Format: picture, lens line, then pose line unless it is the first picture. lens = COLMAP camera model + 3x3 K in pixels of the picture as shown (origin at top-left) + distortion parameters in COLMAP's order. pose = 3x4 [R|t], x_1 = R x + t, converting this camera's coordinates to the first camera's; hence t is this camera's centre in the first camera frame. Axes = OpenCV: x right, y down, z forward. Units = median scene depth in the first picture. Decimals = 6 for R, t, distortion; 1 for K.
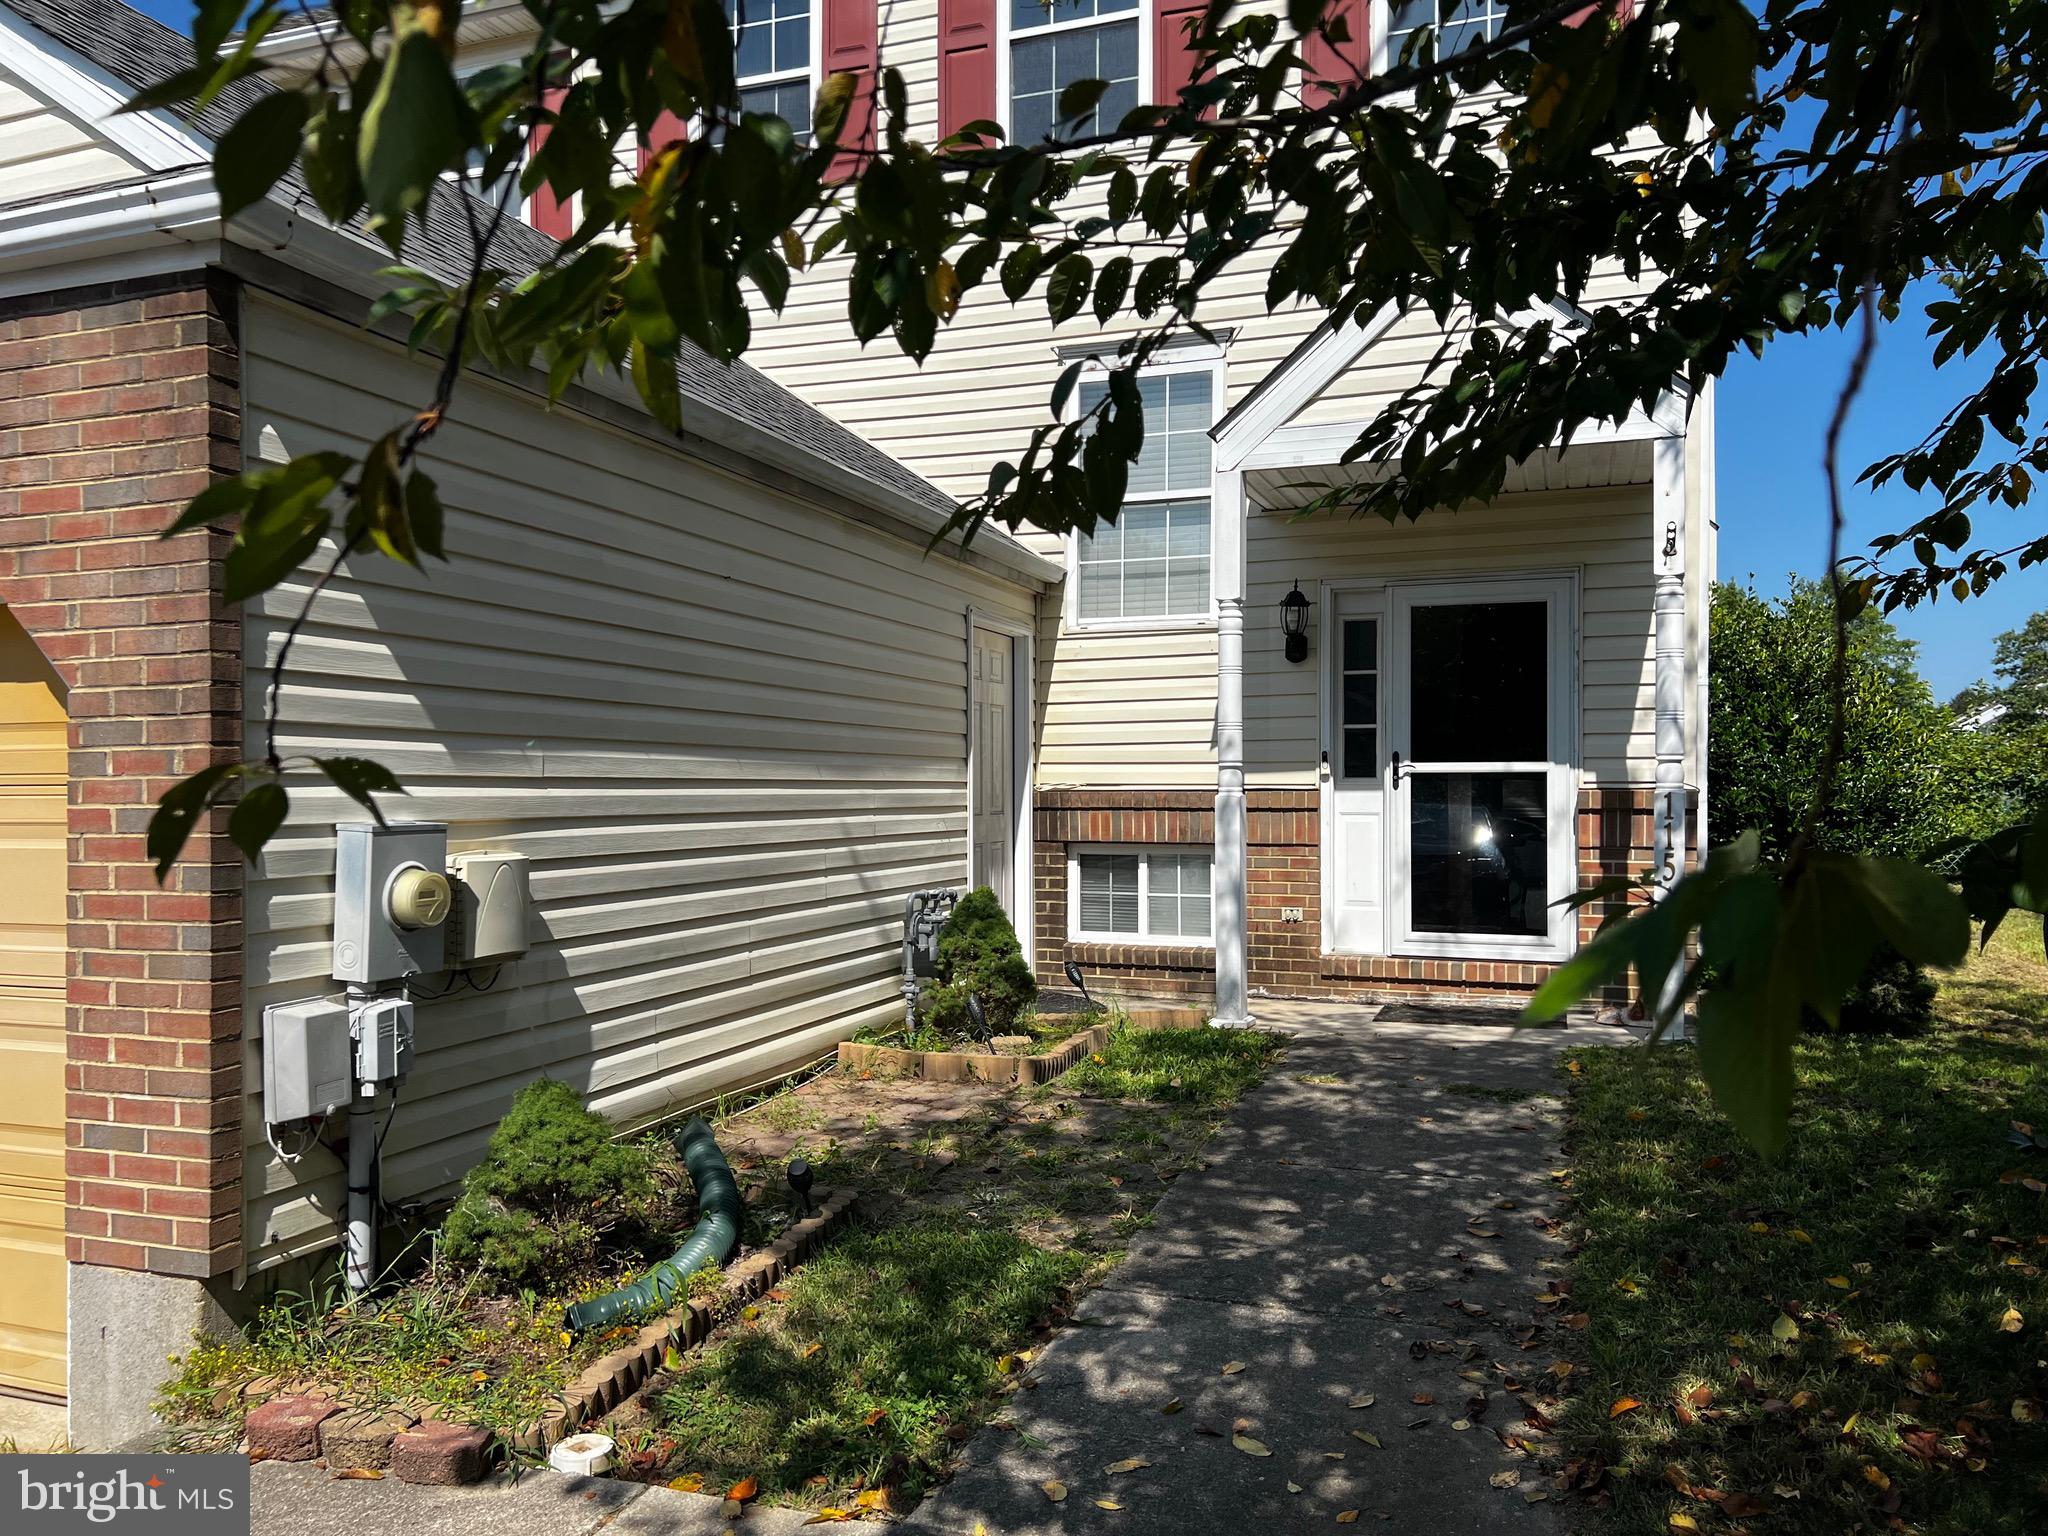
lens RADIAL K [[1538.9, 0, 1004.8], [0, 1538.9, 785.4], [0, 0, 1]] dist [0.052736, -0.021246]
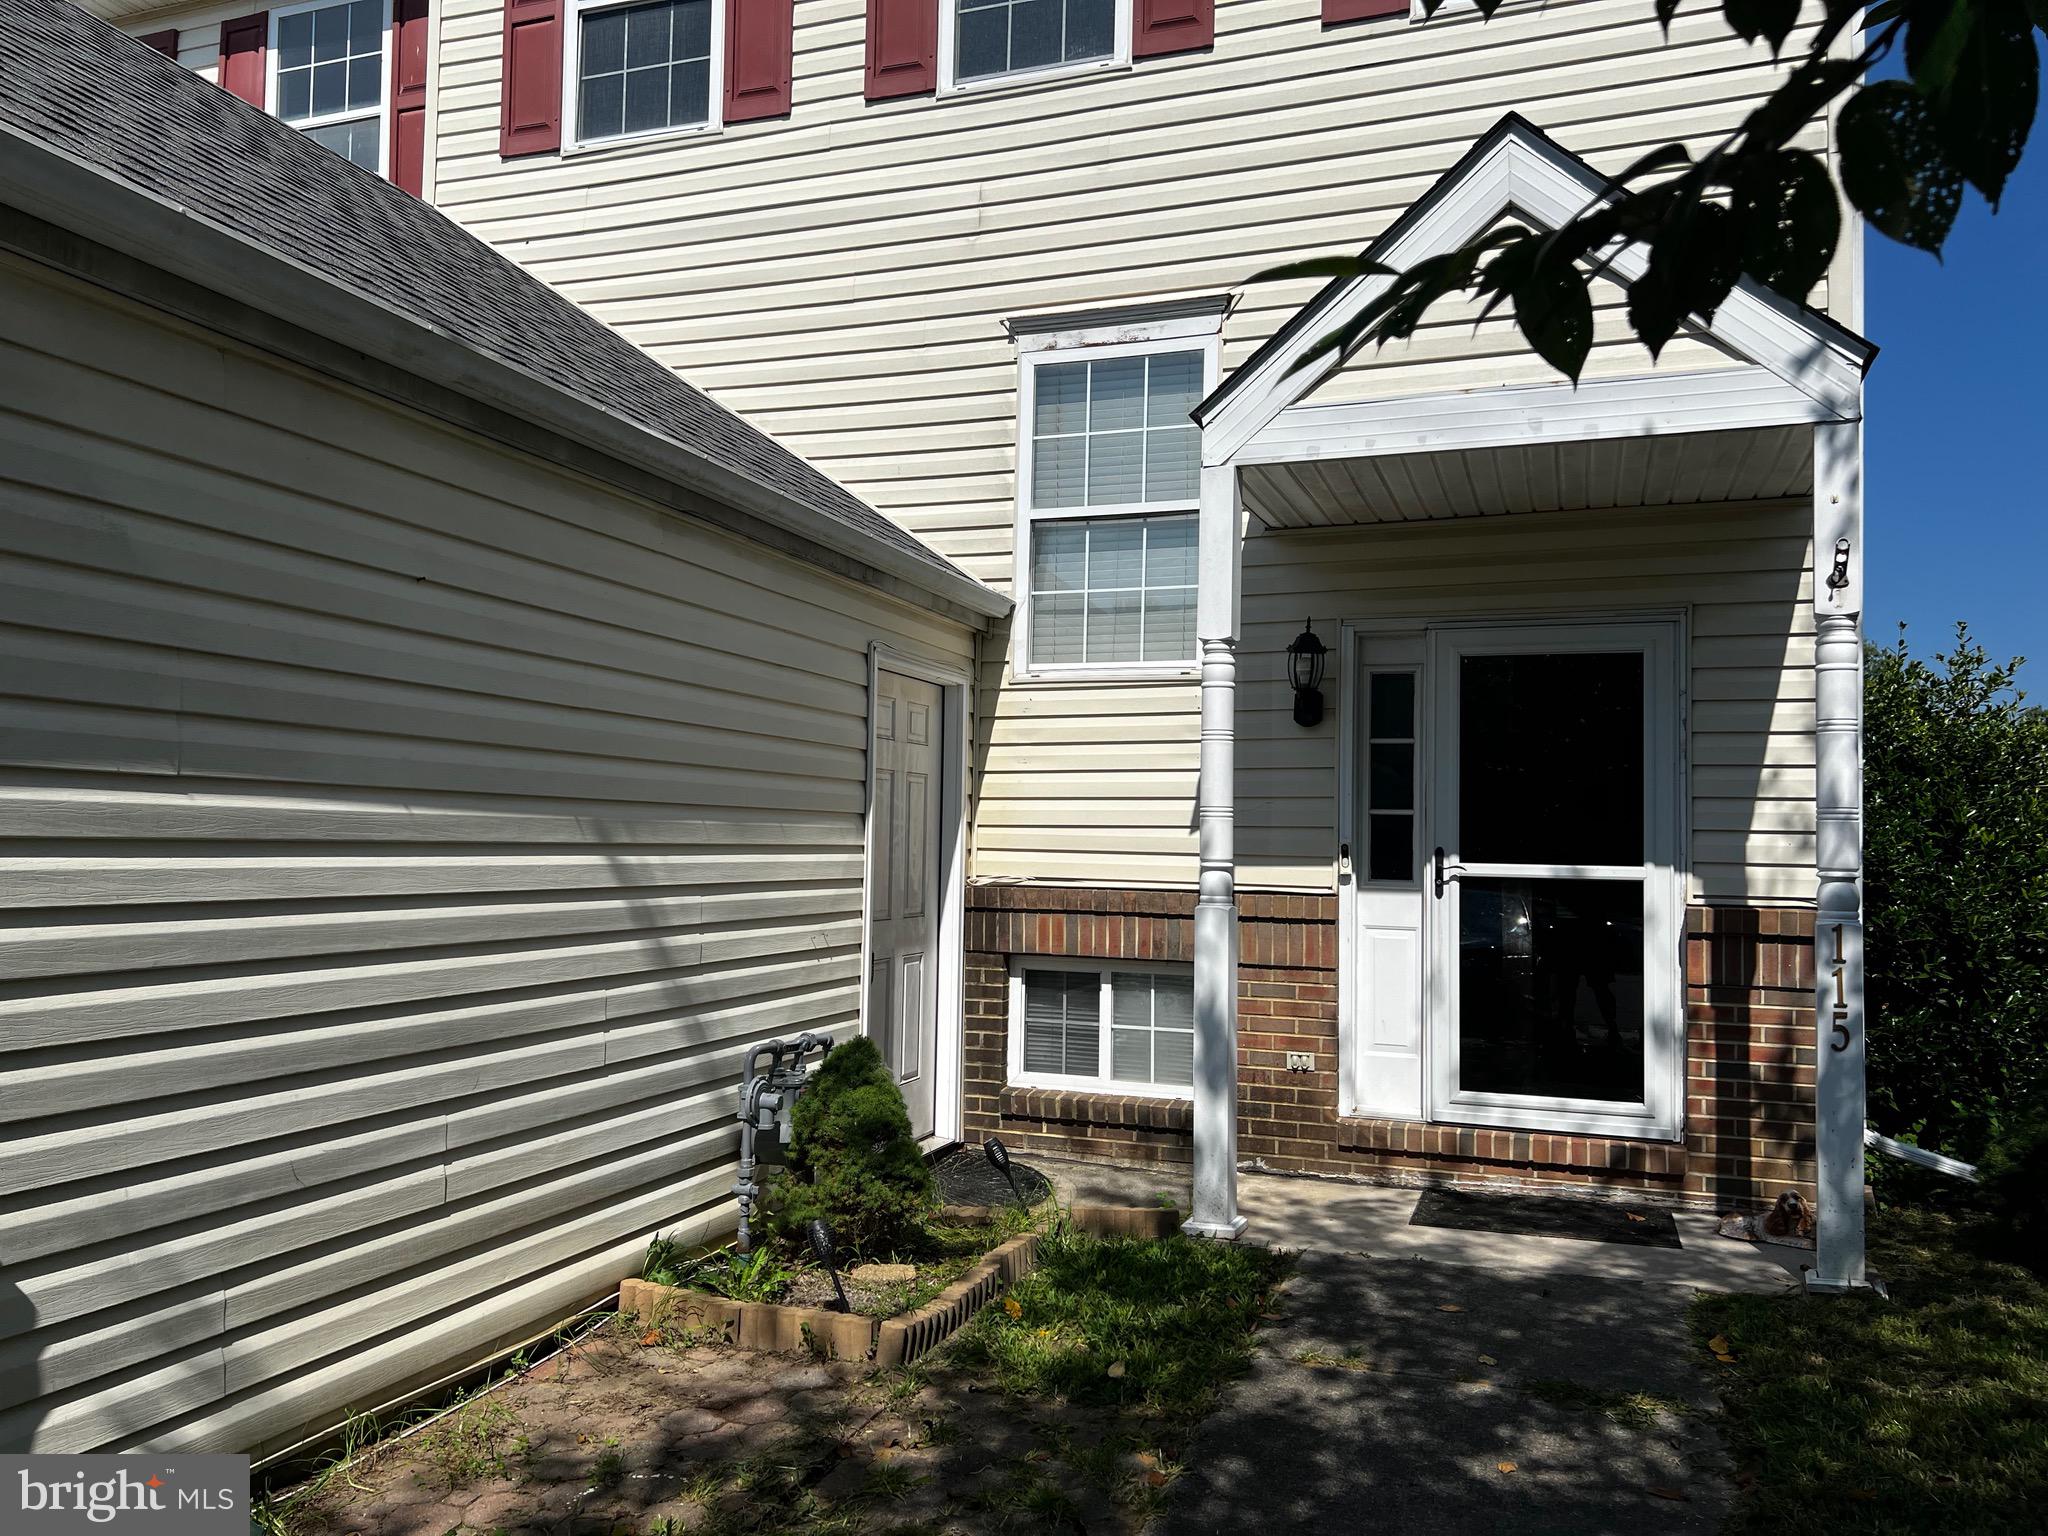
lens RADIAL K [[1538.9, 0, 1032.8], [0, 1538.9, 752.8], [0, 0, 1]] dist [0.052736, -0.021246]
pose [[0.999790, 0.019366, 0.006743, 0.049221], [-0.018952, 0.998200, -0.056892, -0.021178], [-0.007833, 0.056752, 0.998358, 0.247226]]
